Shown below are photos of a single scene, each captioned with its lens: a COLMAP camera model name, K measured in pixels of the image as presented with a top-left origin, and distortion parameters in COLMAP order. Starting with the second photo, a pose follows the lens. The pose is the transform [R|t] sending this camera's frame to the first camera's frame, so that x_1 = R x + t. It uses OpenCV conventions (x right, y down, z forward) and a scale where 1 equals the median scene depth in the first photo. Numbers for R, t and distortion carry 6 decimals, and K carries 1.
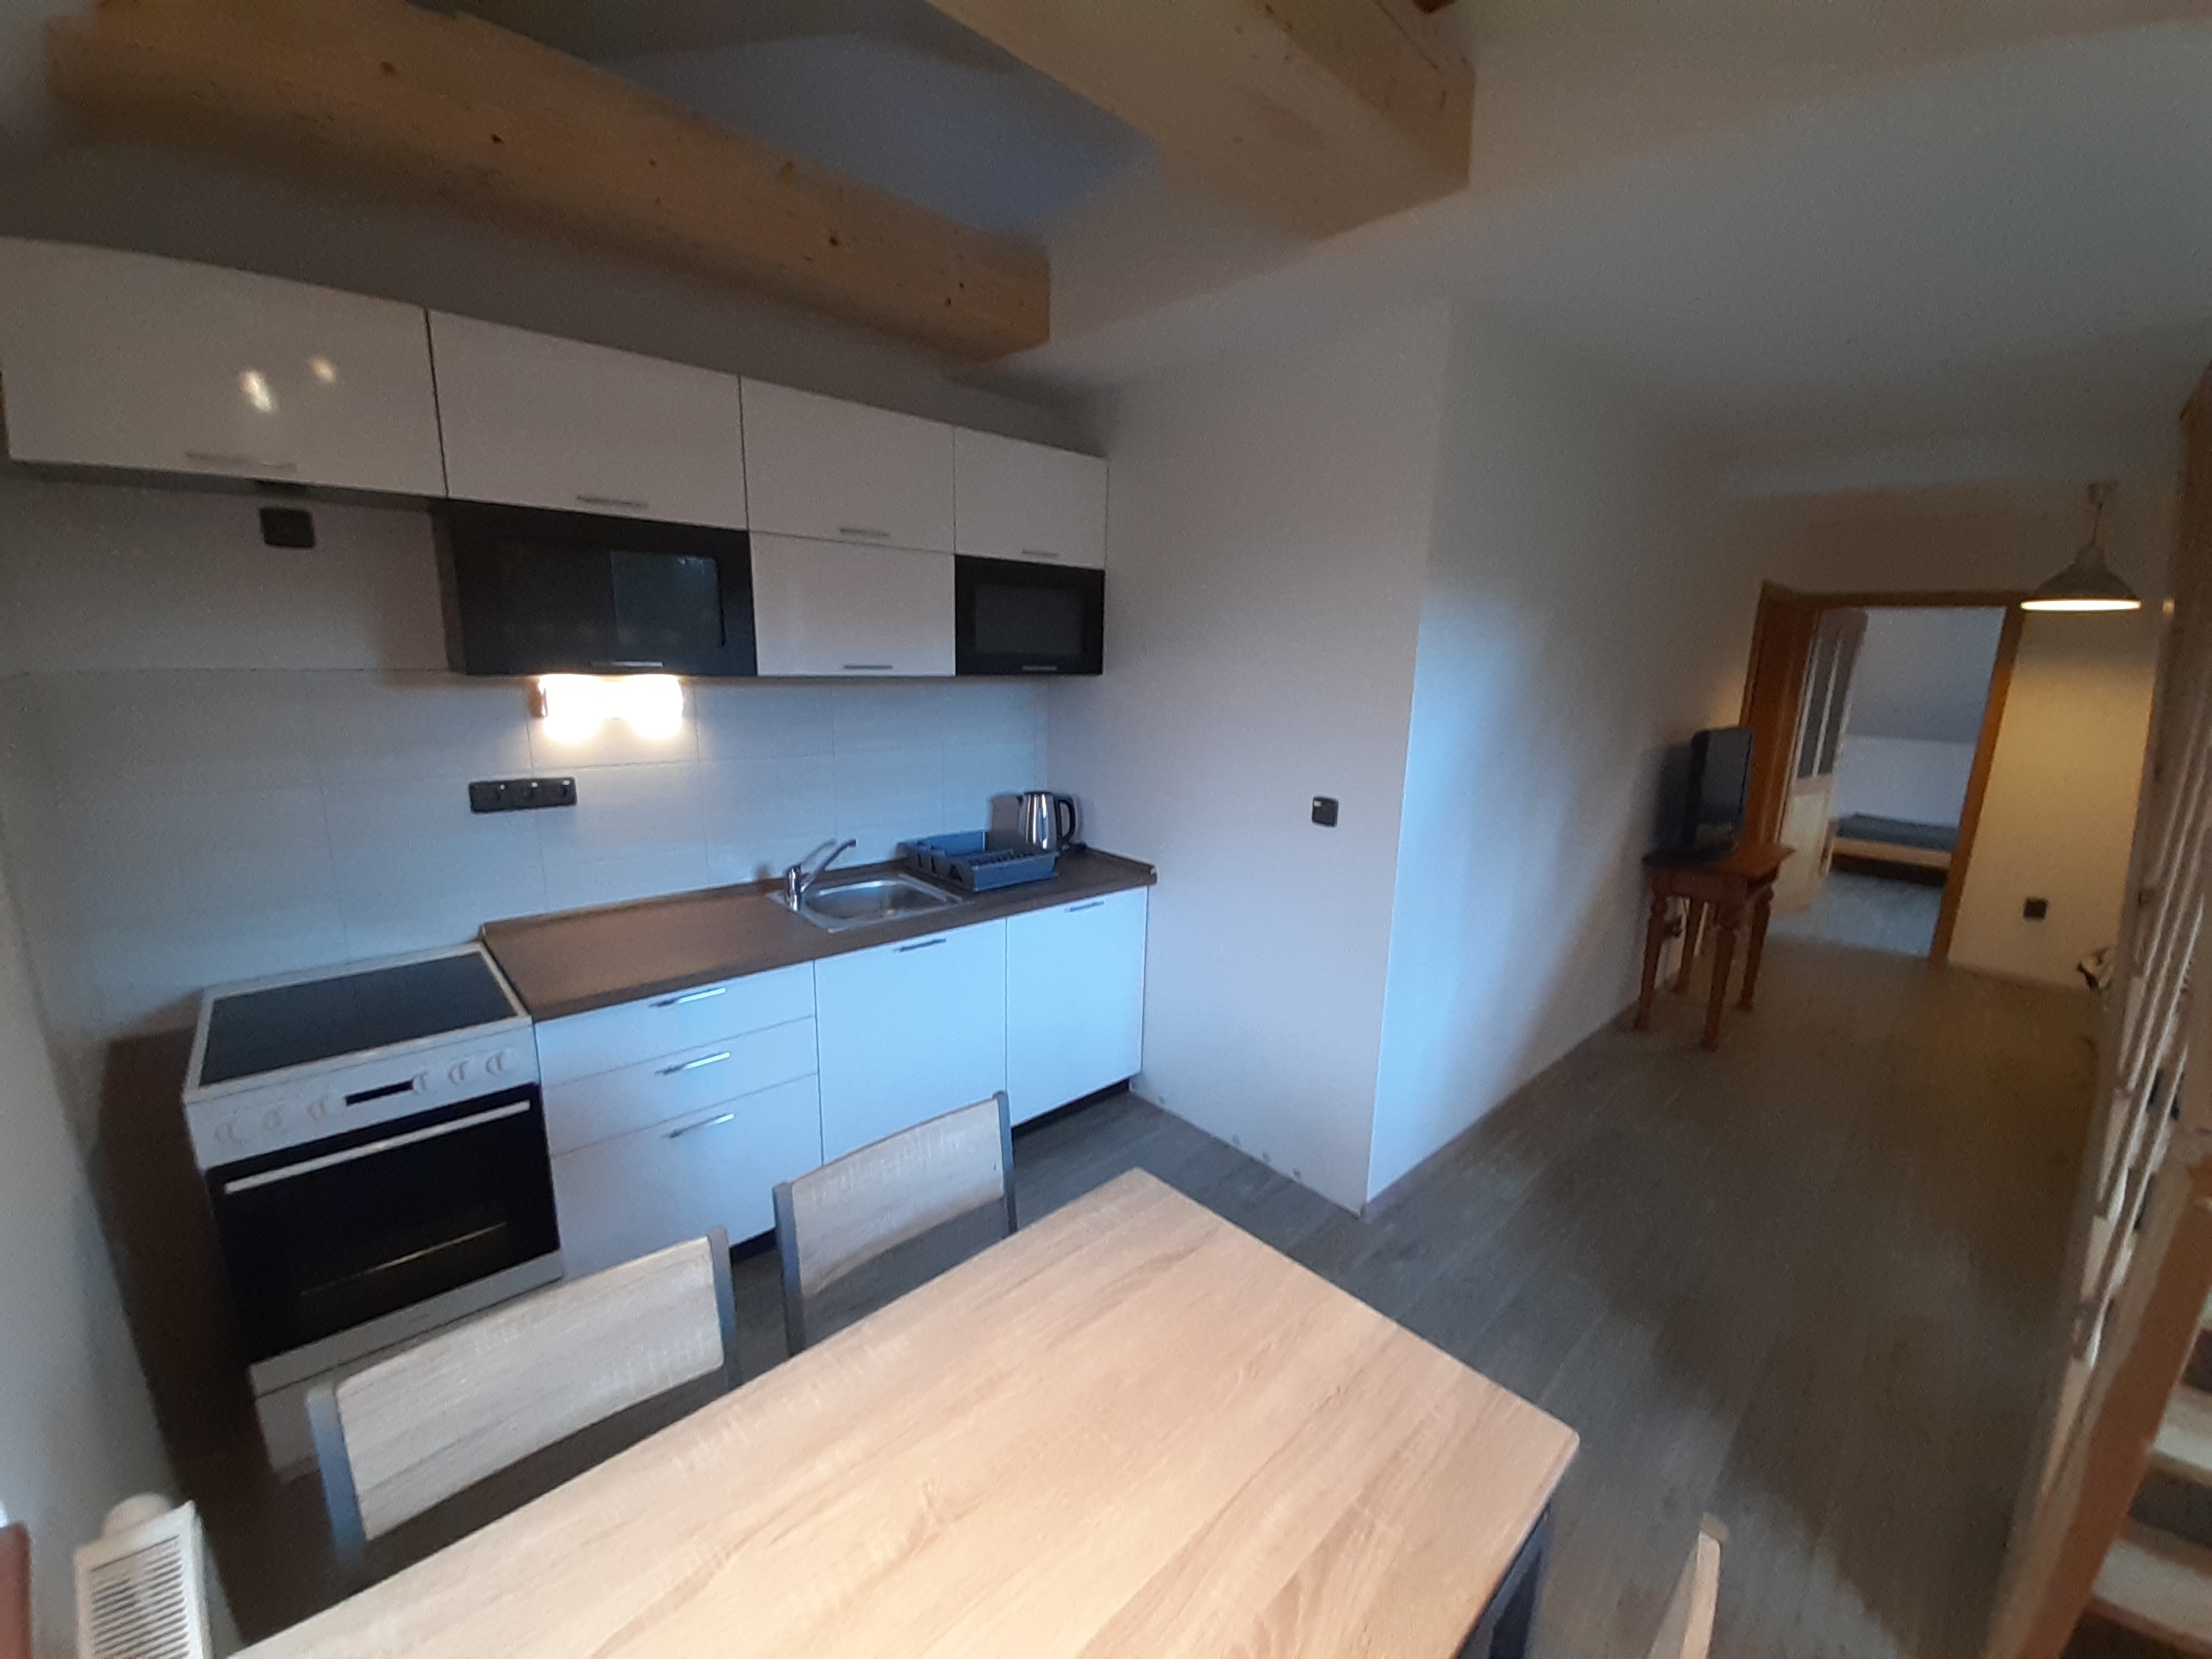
lens RADIAL K [[873.3, 0, 1117.5], [0, 873.3, 819.5], [0, 0, 1]] dist [0.001107, -0.012026]
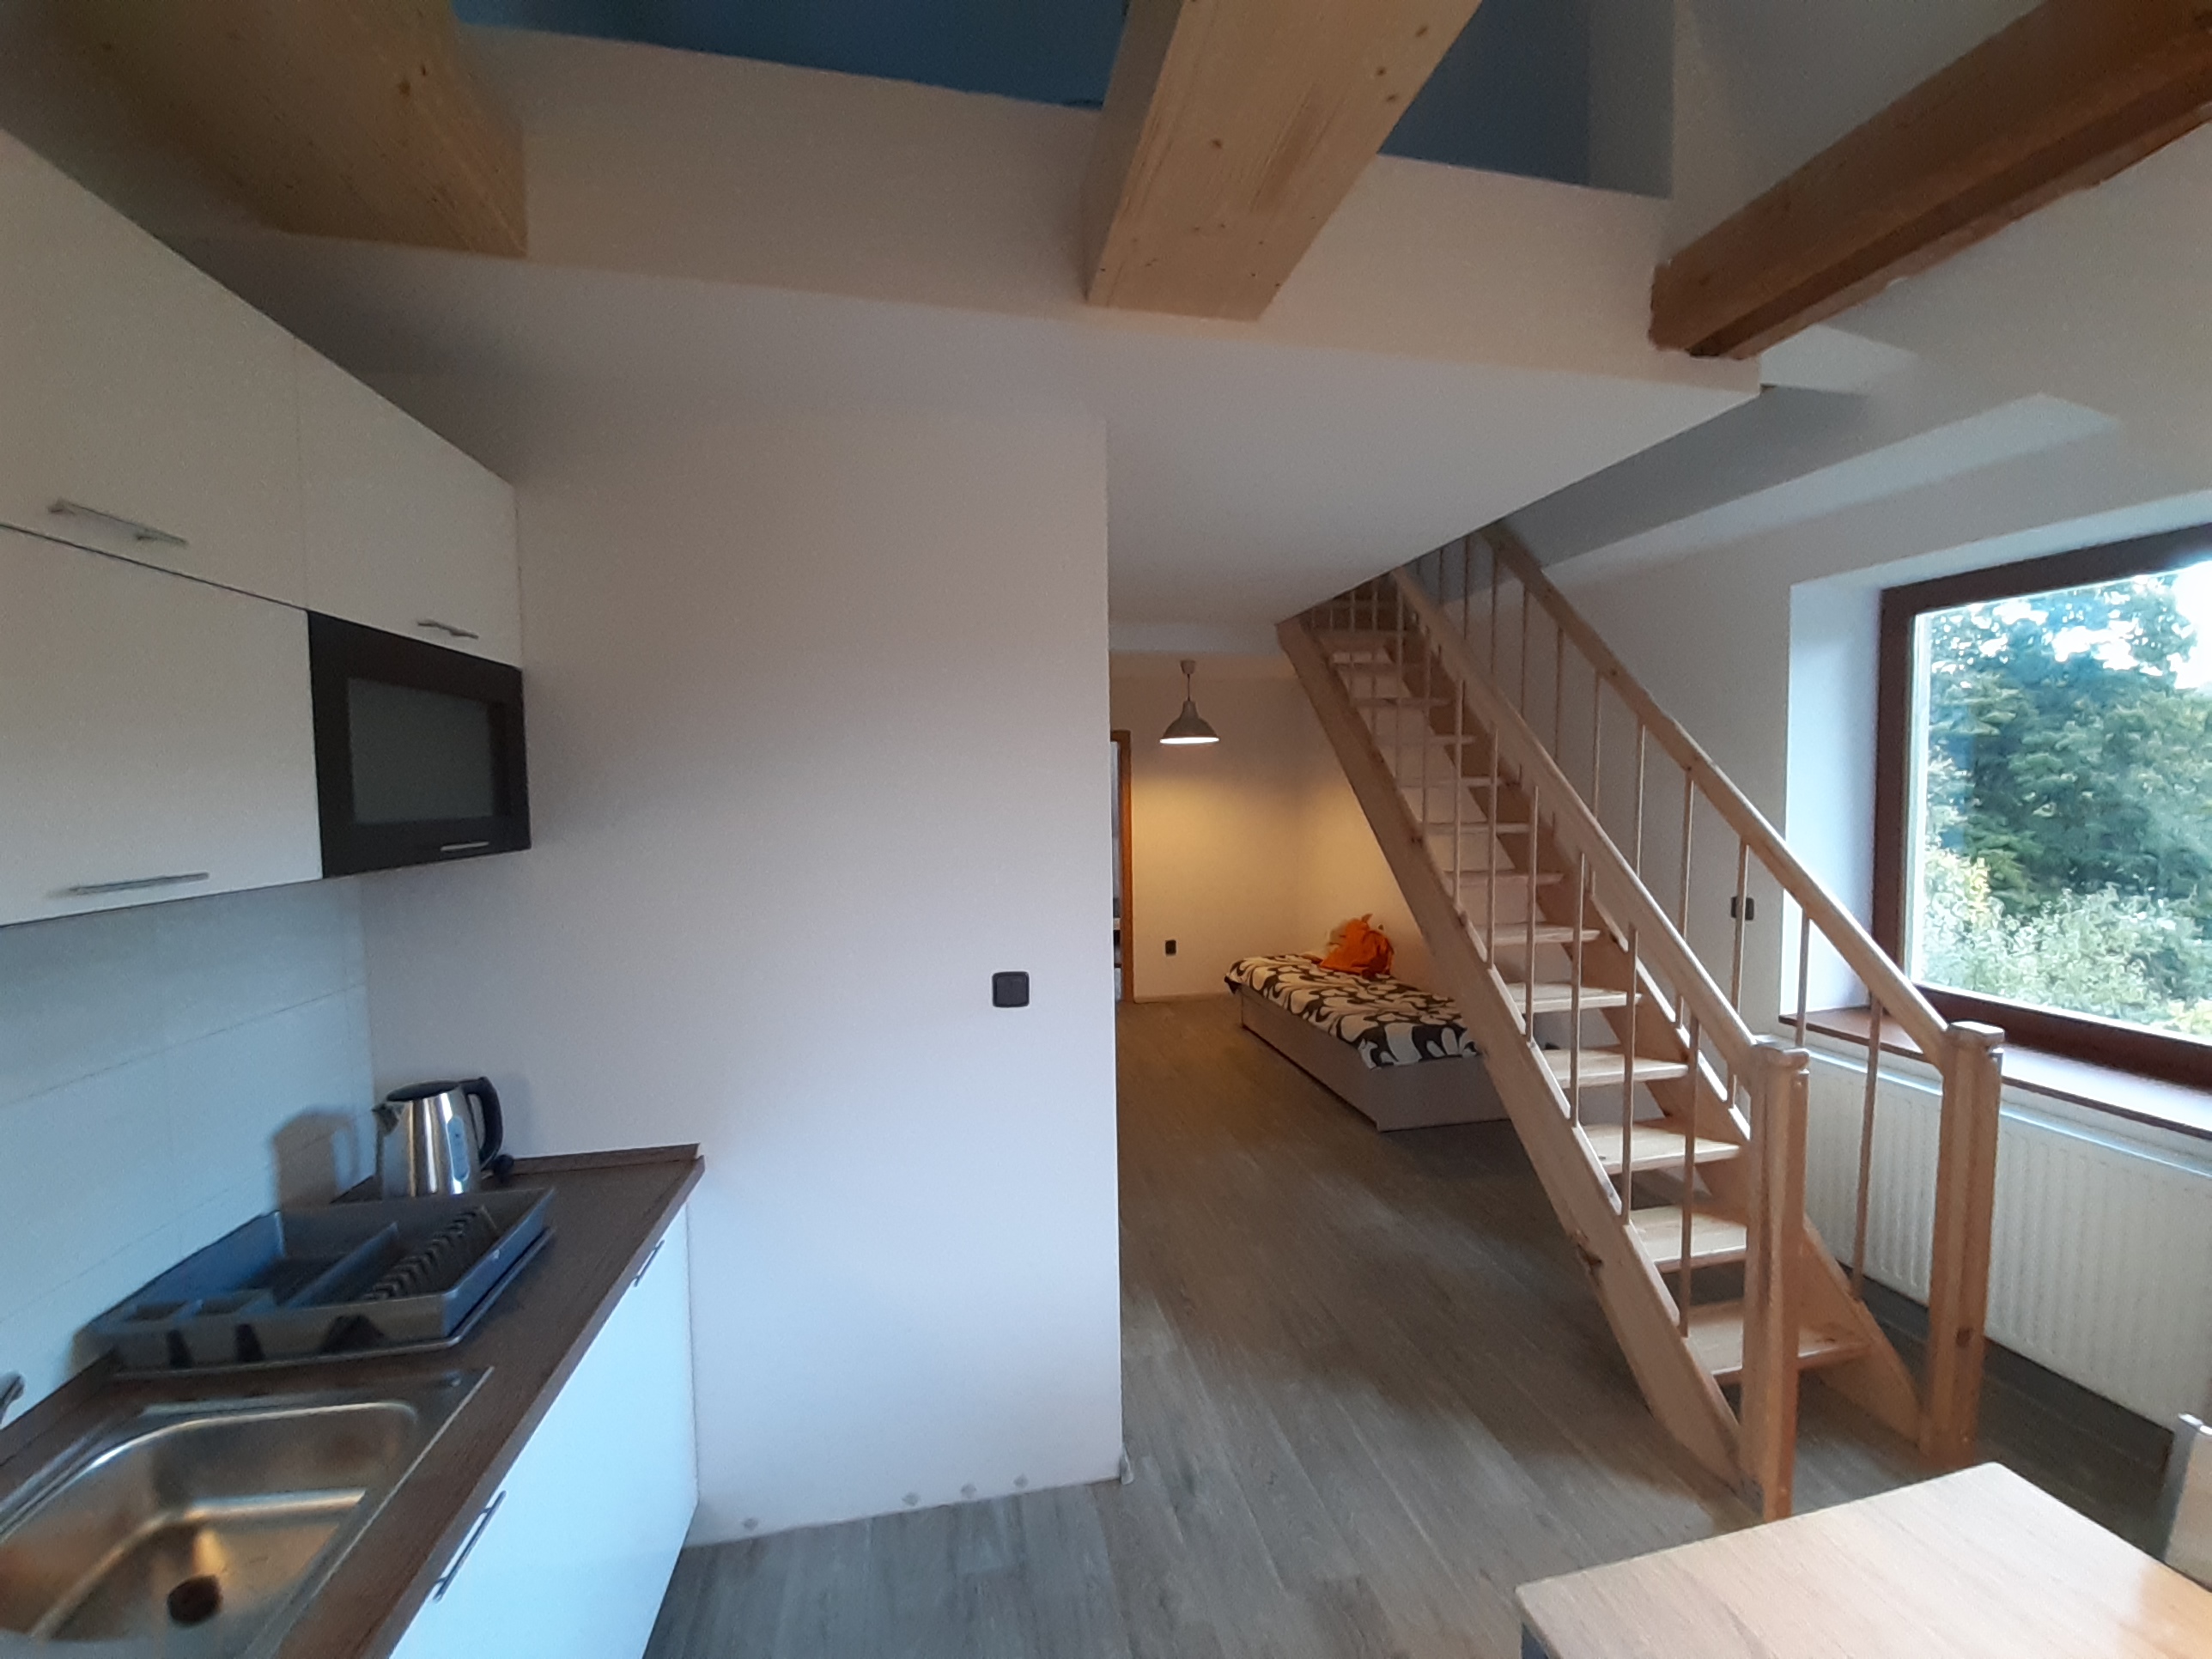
lens RADIAL K [[873.3, 0, 1117.5], [0, 873.3, 819.5], [0, 0, 1]] dist [0.001107, -0.012026]
pose [[0.525941, -0.065893, 0.847964, -0.312638], [0.193756, 0.980062, -0.044017, -0.089358], [-0.828157, 0.187449, 0.528222, 0.397607]]
